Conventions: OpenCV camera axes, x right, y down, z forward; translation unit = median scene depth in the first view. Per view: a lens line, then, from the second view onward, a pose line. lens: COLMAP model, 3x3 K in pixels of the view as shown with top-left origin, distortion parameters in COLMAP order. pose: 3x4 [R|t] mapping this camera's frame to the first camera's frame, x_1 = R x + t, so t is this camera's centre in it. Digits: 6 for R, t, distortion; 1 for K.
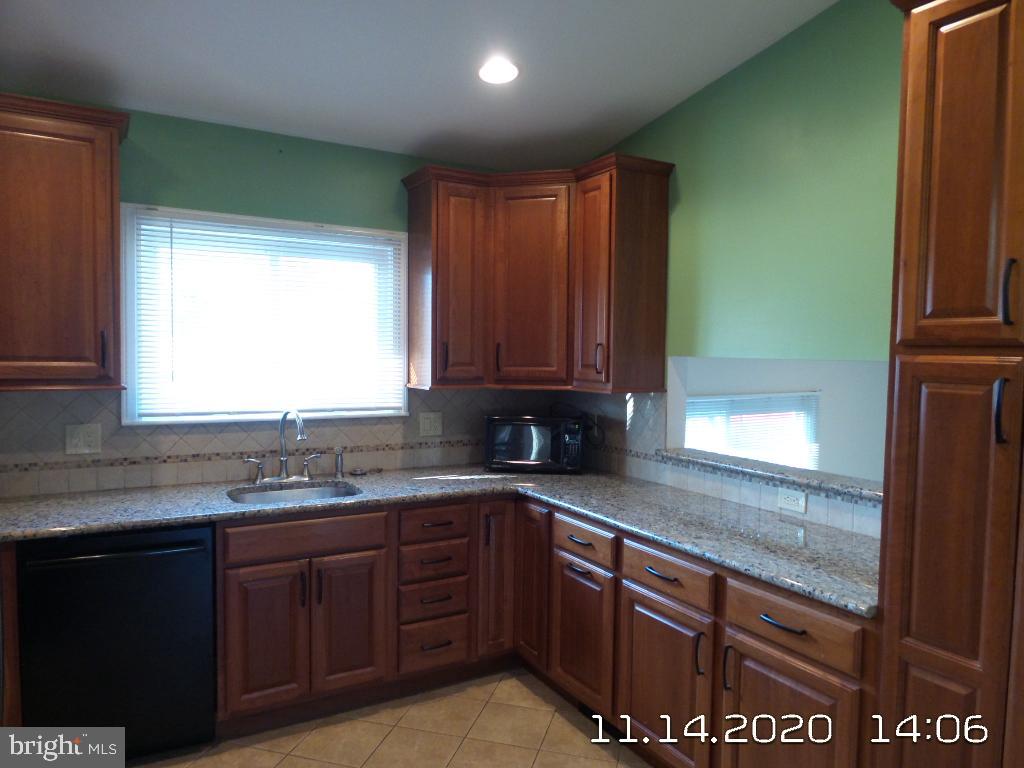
lens RADIAL K [[684.5, 0, 510.8], [0, 684.5, 385.3], [0, 0, 1]] dist [-0.018951, -0.002153]
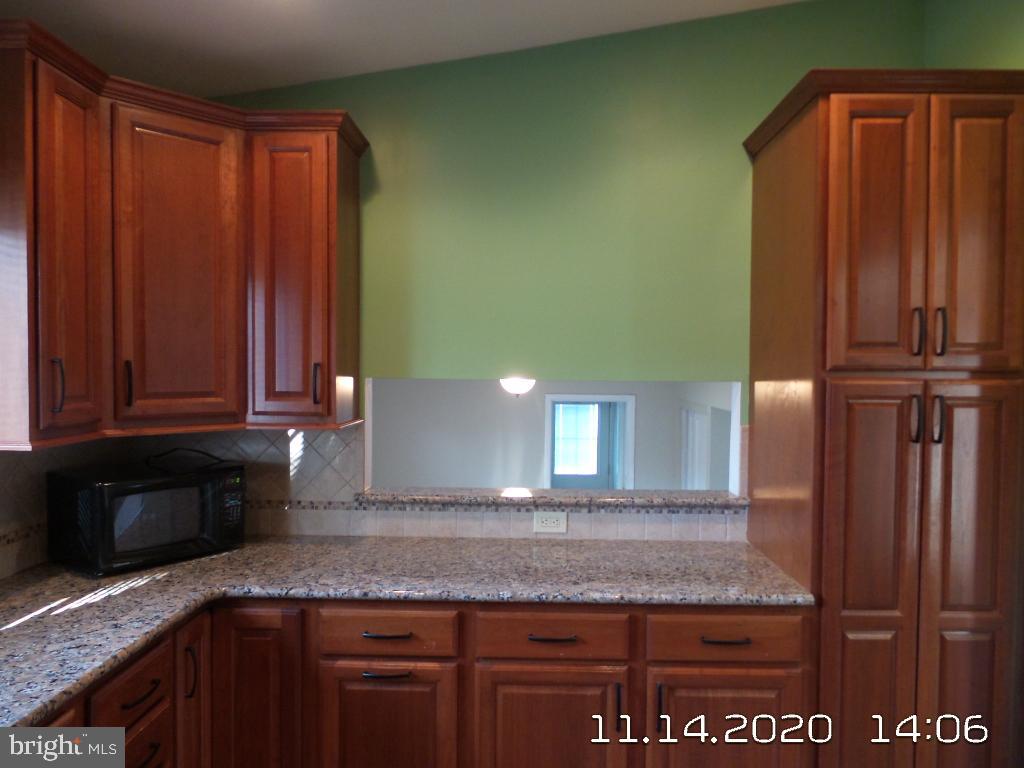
lens RADIAL K [[684.5, 0, 511.3], [0, 684.5, 383.8], [0, 0, 1]] dist [-0.018951, -0.002153]
pose [[0.523376, -0.024491, 0.851750, -0.431989], [0.040483, 0.999173, 0.003854, -0.036369], [-0.851140, 0.032464, 0.523935, 0.489490]]
